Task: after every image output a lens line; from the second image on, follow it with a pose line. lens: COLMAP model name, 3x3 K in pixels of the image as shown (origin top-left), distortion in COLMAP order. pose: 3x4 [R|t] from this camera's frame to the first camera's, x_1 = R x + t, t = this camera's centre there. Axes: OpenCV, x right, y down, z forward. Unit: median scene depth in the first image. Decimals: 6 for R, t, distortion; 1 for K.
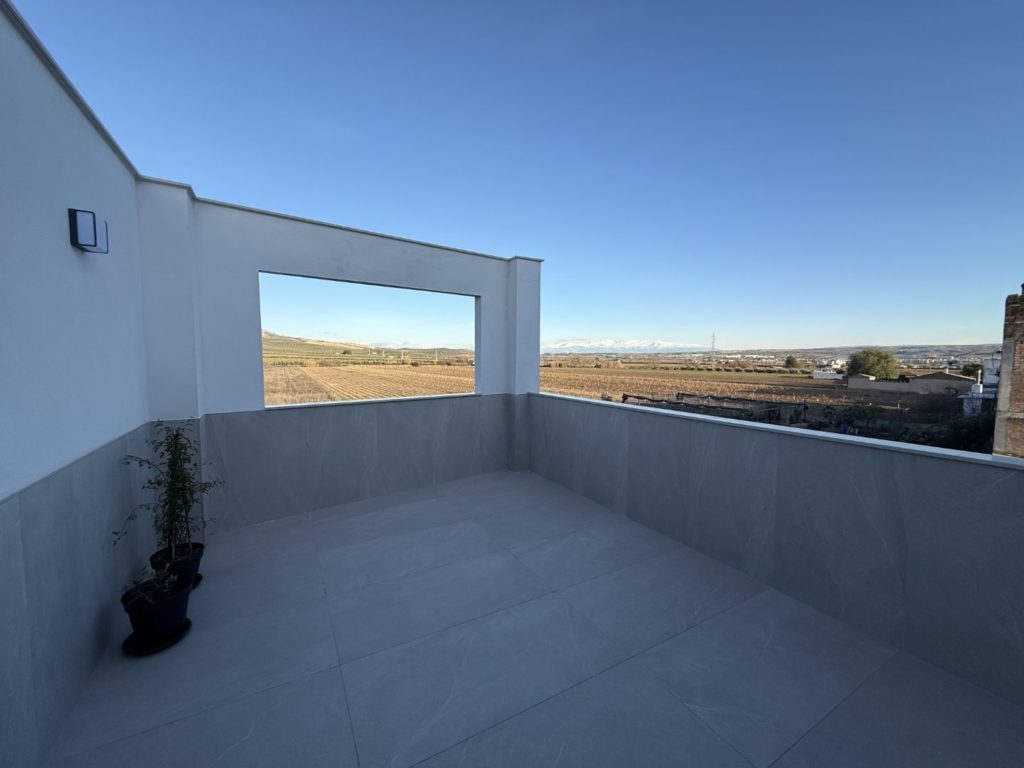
lens RADIAL K [[408.8, 0, 509.2], [0, 408.8, 383.9], [0, 0, 1]] dist [0.000998, -0.000389]
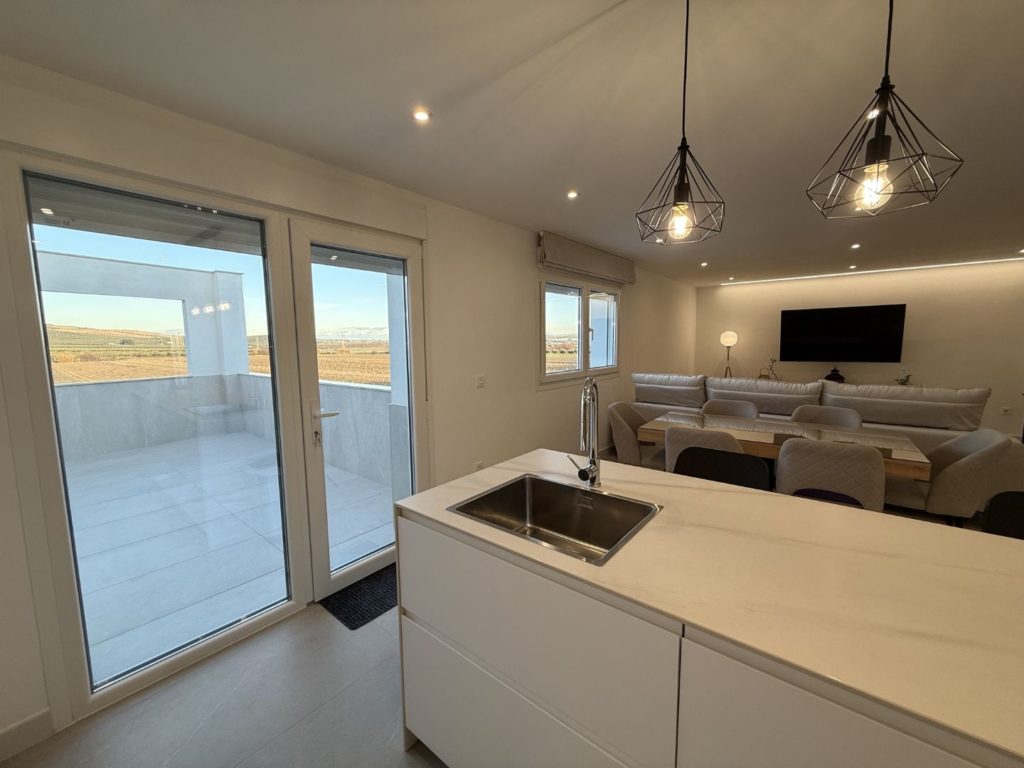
lens RADIAL K [[408.8, 0, 509.2], [0, 408.8, 383.9], [0, 0, 1]] dist [0.000998, -0.000389]
pose [[0.931069, -0.054707, 0.360718, 0.387830], [0.041969, 0.998191, 0.043061, 0.035413], [-0.362421, -0.024954, 0.931680, -0.563627]]
